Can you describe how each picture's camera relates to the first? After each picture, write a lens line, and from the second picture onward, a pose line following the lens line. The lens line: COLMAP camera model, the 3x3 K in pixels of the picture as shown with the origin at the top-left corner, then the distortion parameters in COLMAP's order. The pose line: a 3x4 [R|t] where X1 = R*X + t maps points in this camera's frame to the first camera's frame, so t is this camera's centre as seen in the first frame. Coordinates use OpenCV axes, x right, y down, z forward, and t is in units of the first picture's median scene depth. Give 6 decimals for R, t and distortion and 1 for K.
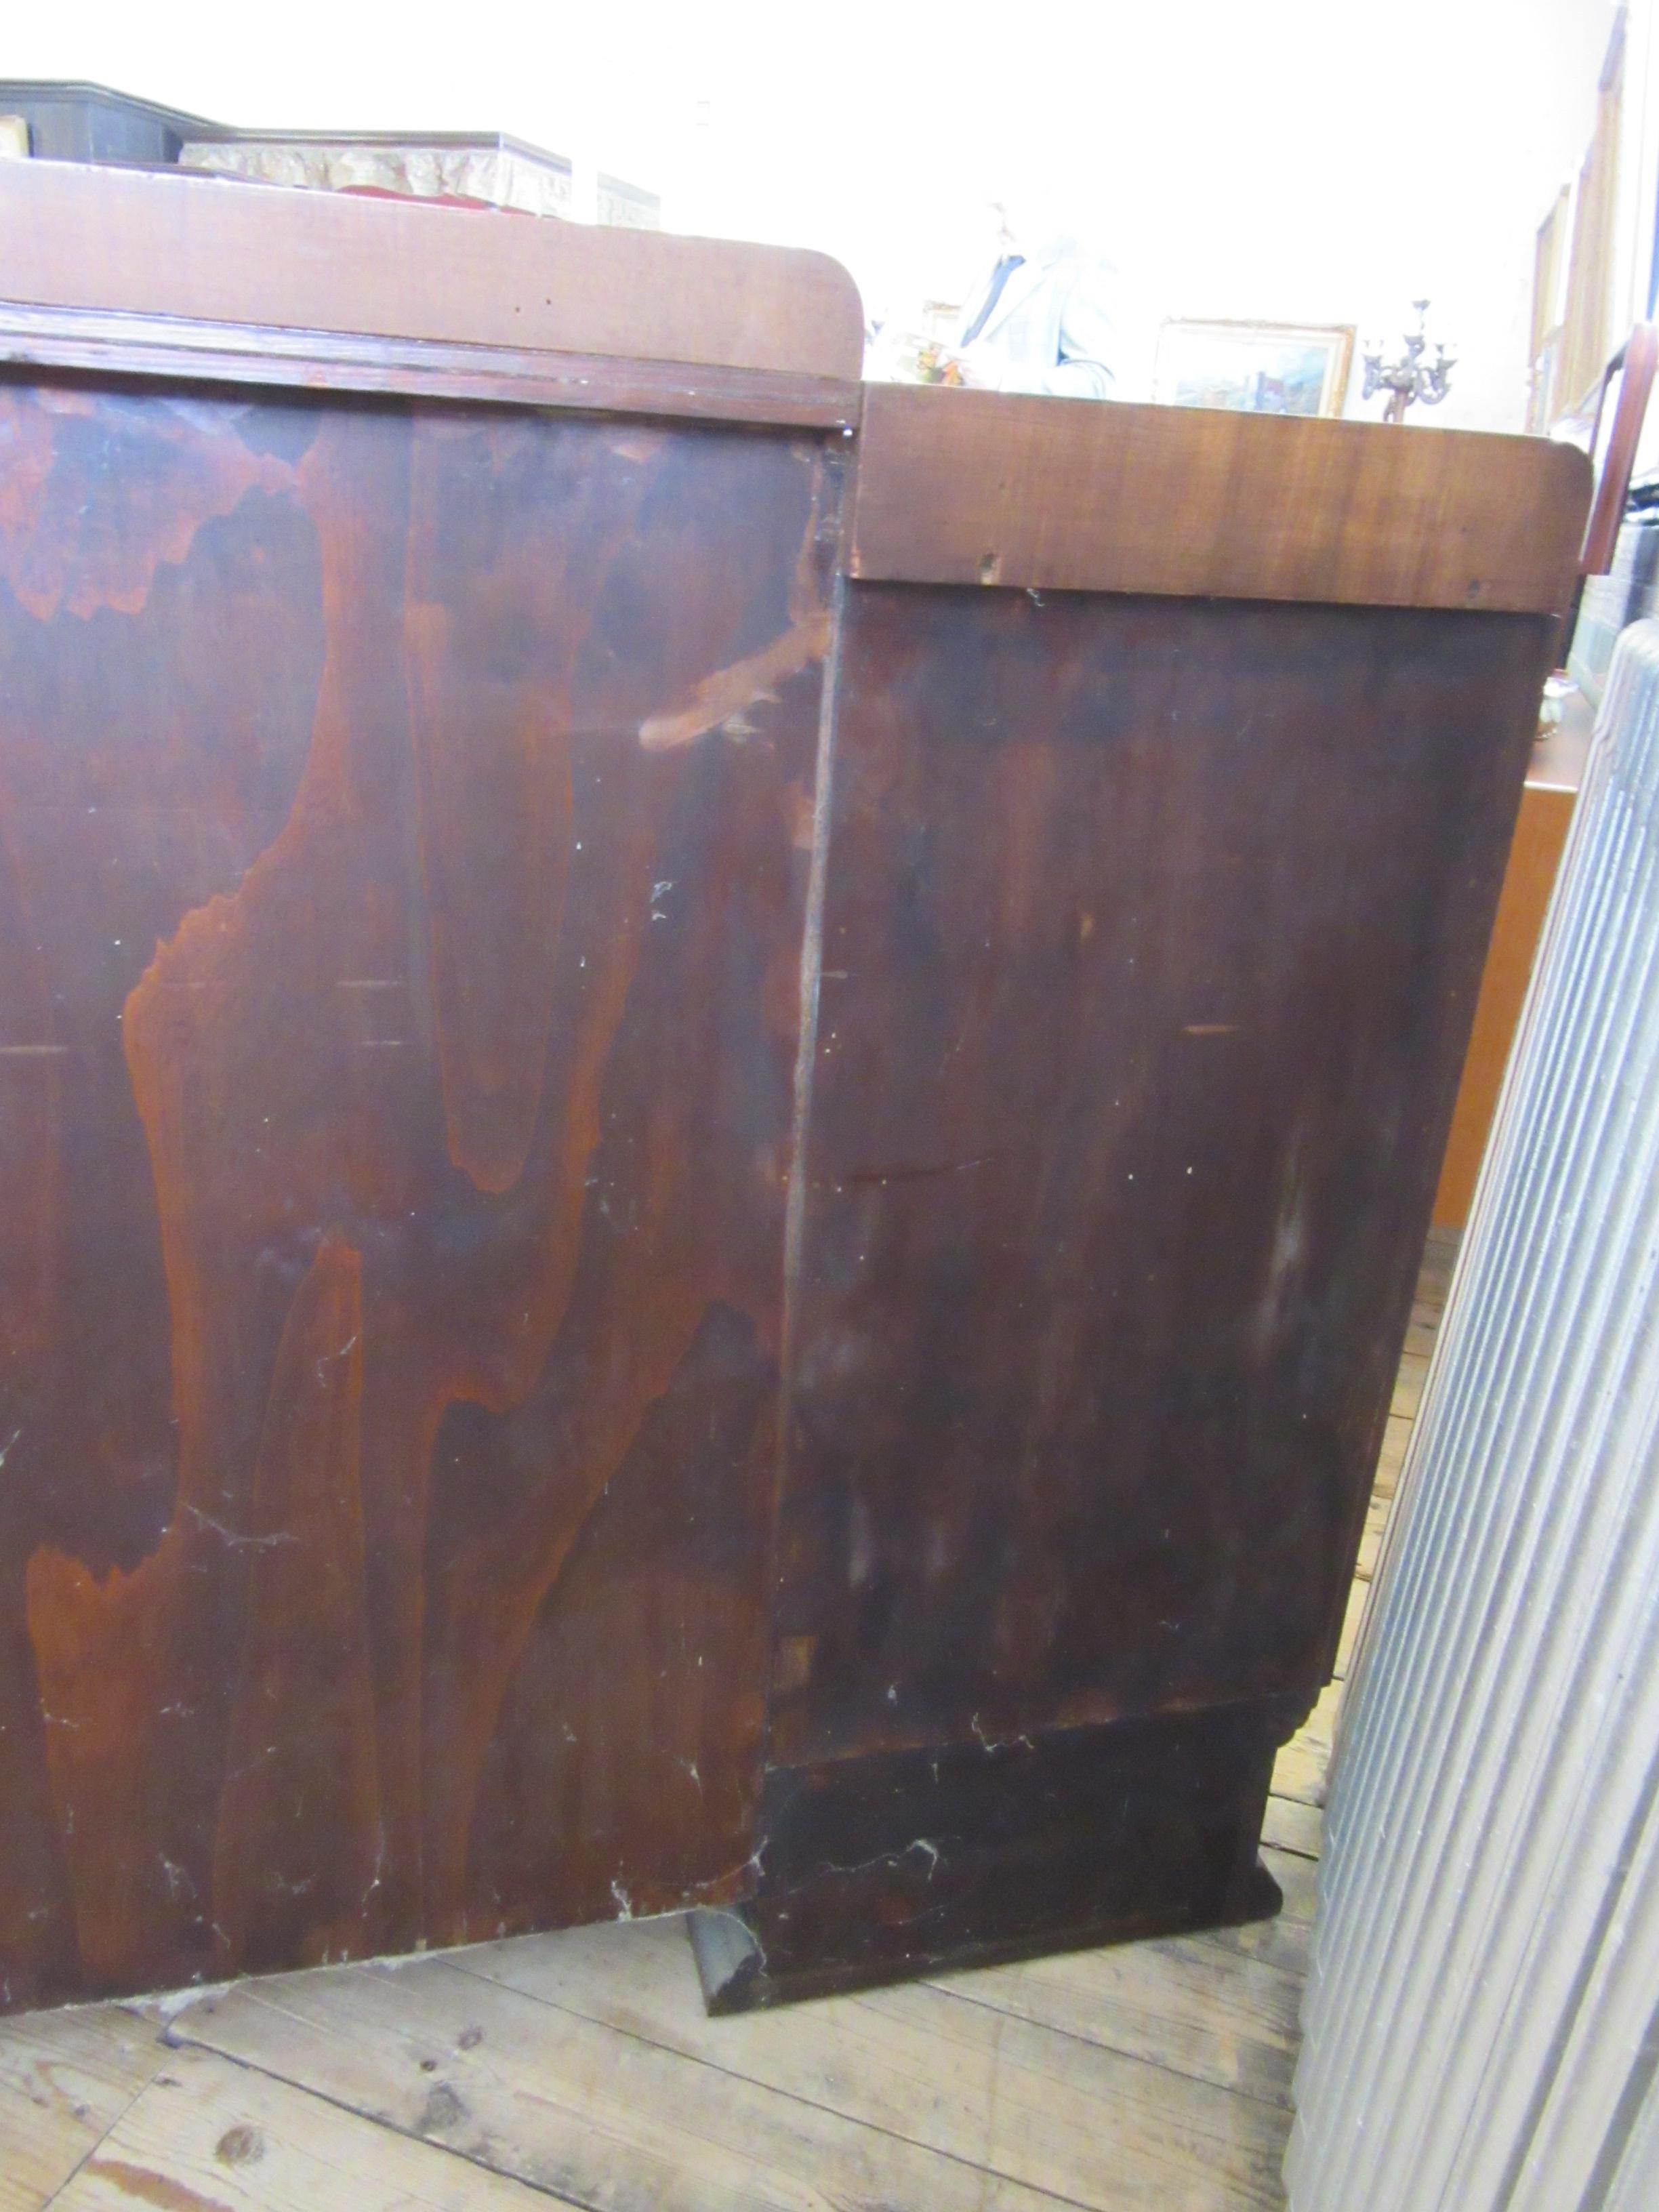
lens RADIAL K [[1669.0, 0, 838.1], [0, 1669.0, 1102.4], [0, 0, 1]] dist [-0.027955, 0.048487]
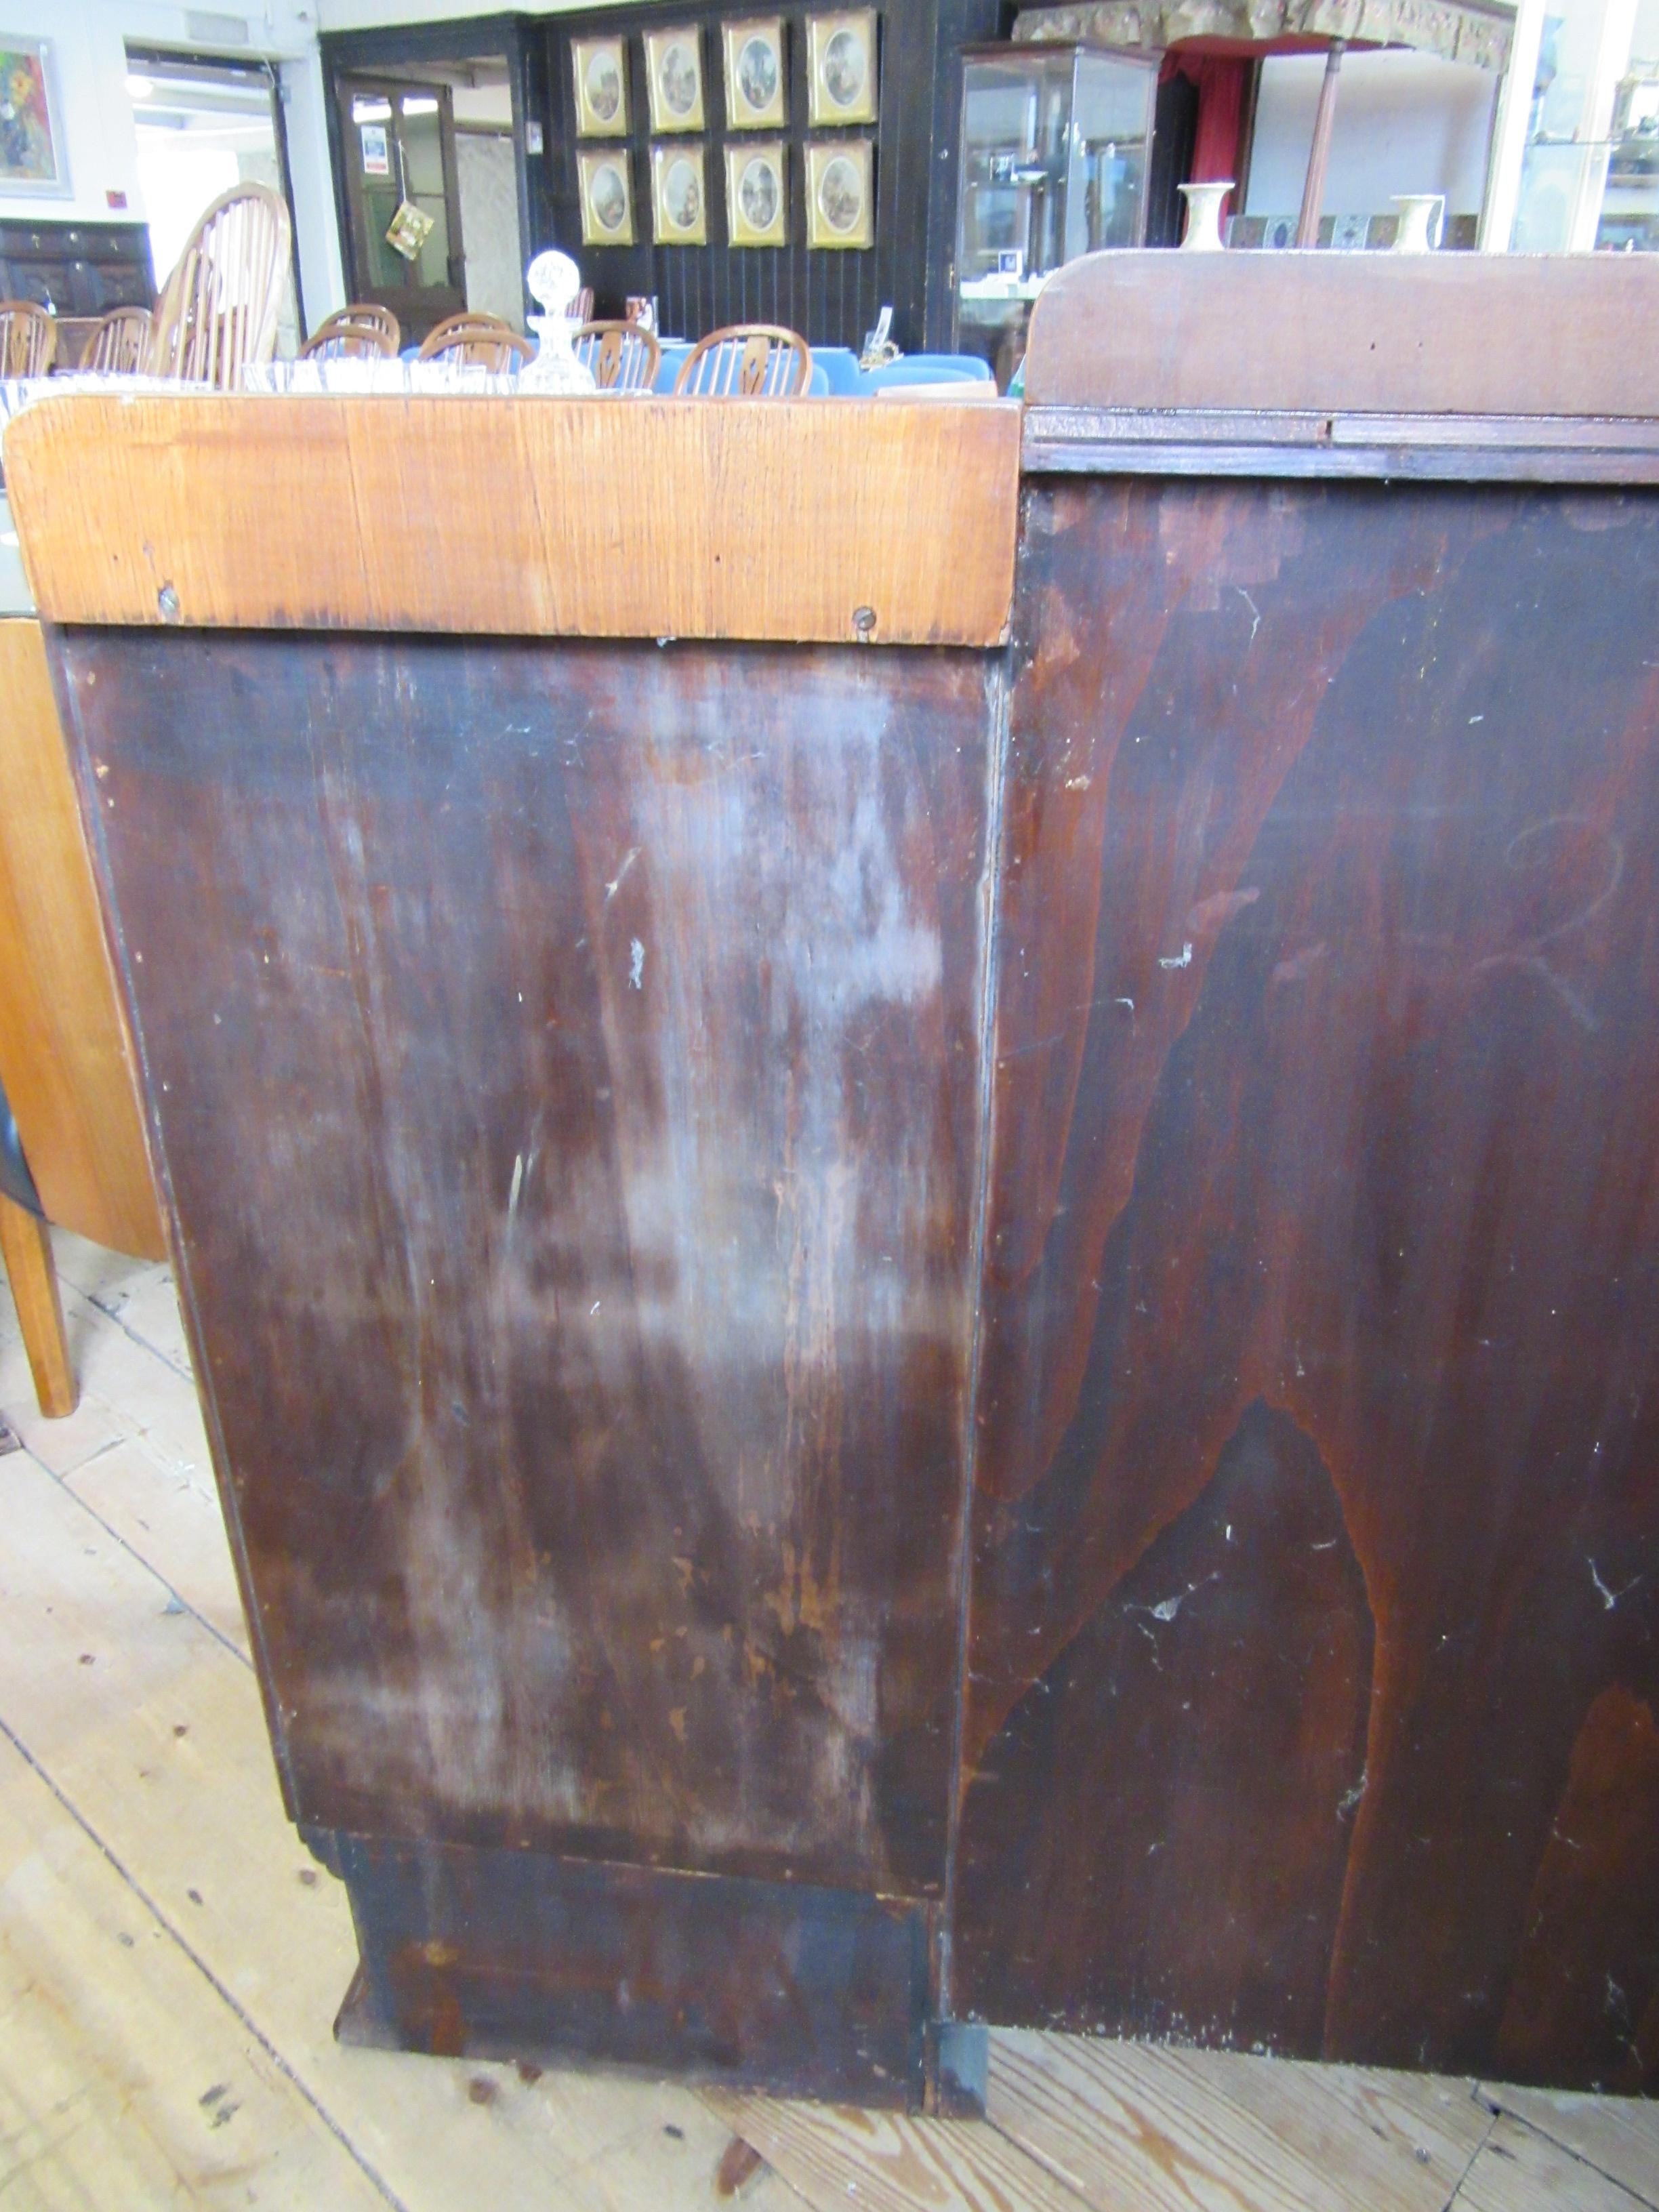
lens RADIAL K [[1656.0, 0, 846.1], [0, 1656.0, 1108.5], [0, 0, 1]] dist [-0.003195, 0.012803]
pose [[0.927673, 0.101152, -0.359431, -0.500141], [-0.070464, 0.992737, 0.097514, -0.109834], [0.366684, -0.065135, 0.928063, -0.030742]]
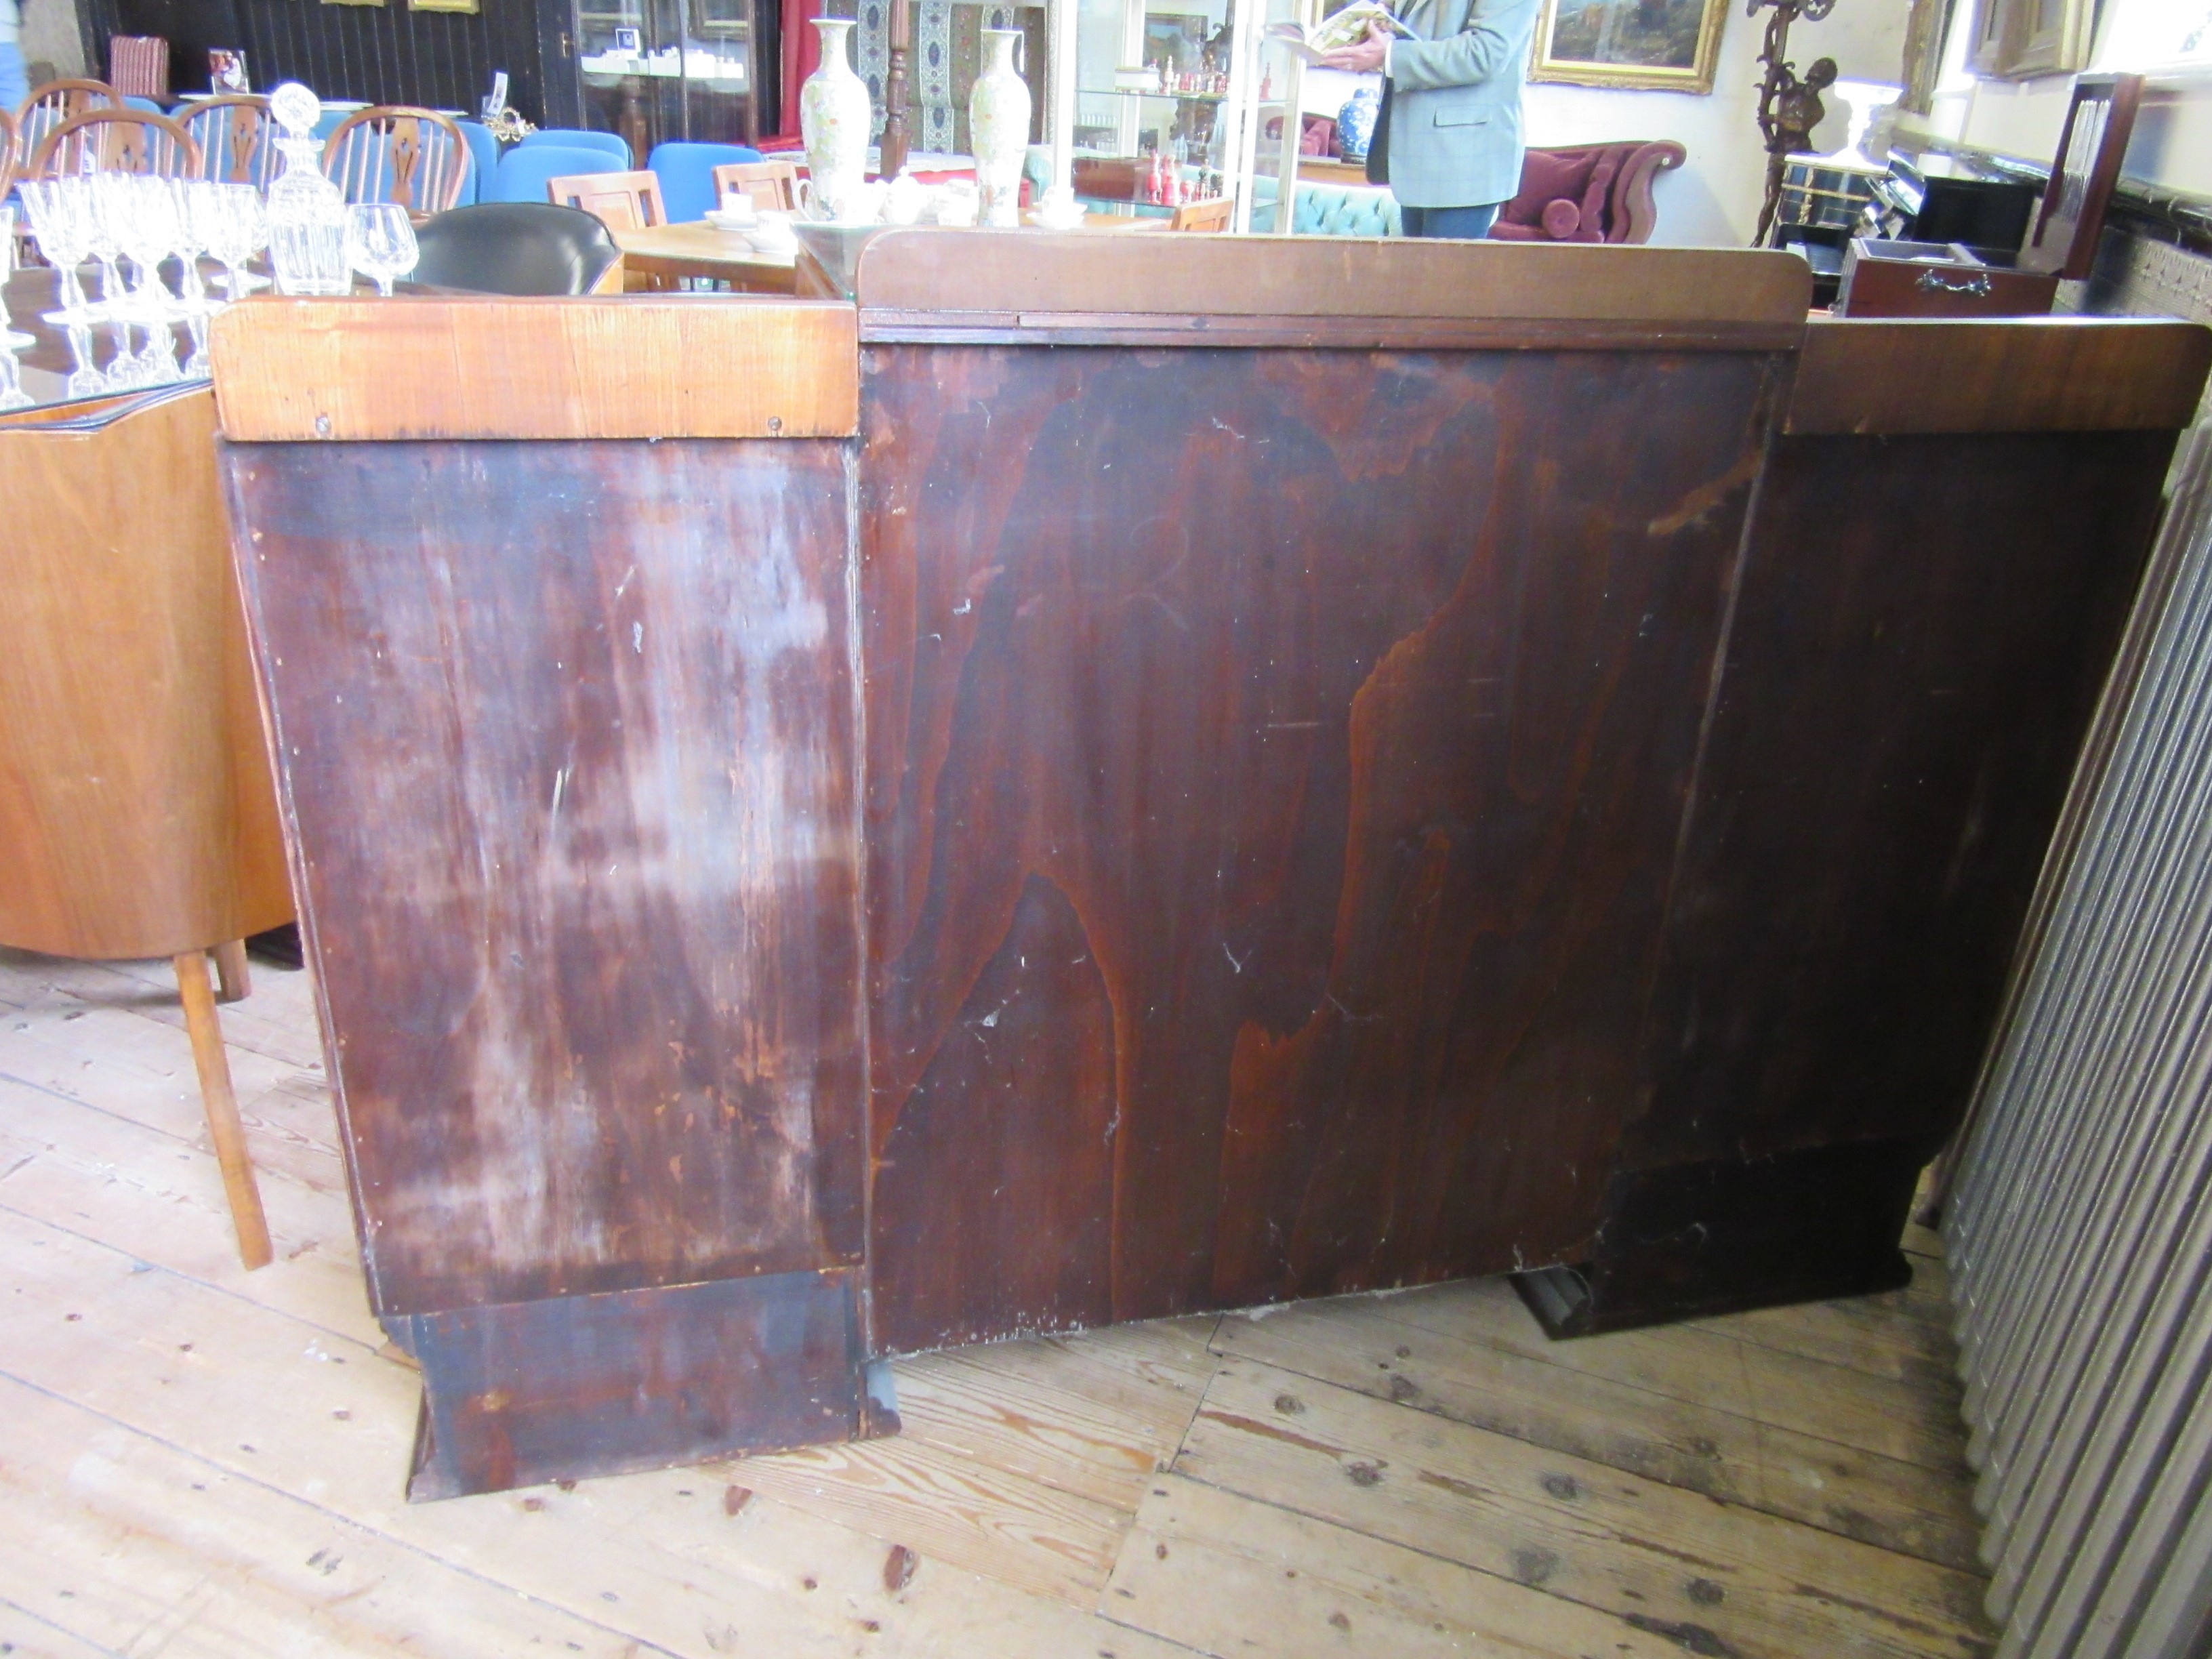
lens RADIAL K [[1669.0, 0, 1104.6], [0, 1669.0, 834.3], [0, 0, 1]] dist [-0.027955, 0.048487]
pose [[0.999510, -0.016671, -0.026497, -0.493803], [0.018612, 0.997029, 0.074748, -0.039036], [0.025172, -0.075205, 0.996850, -0.557774]]
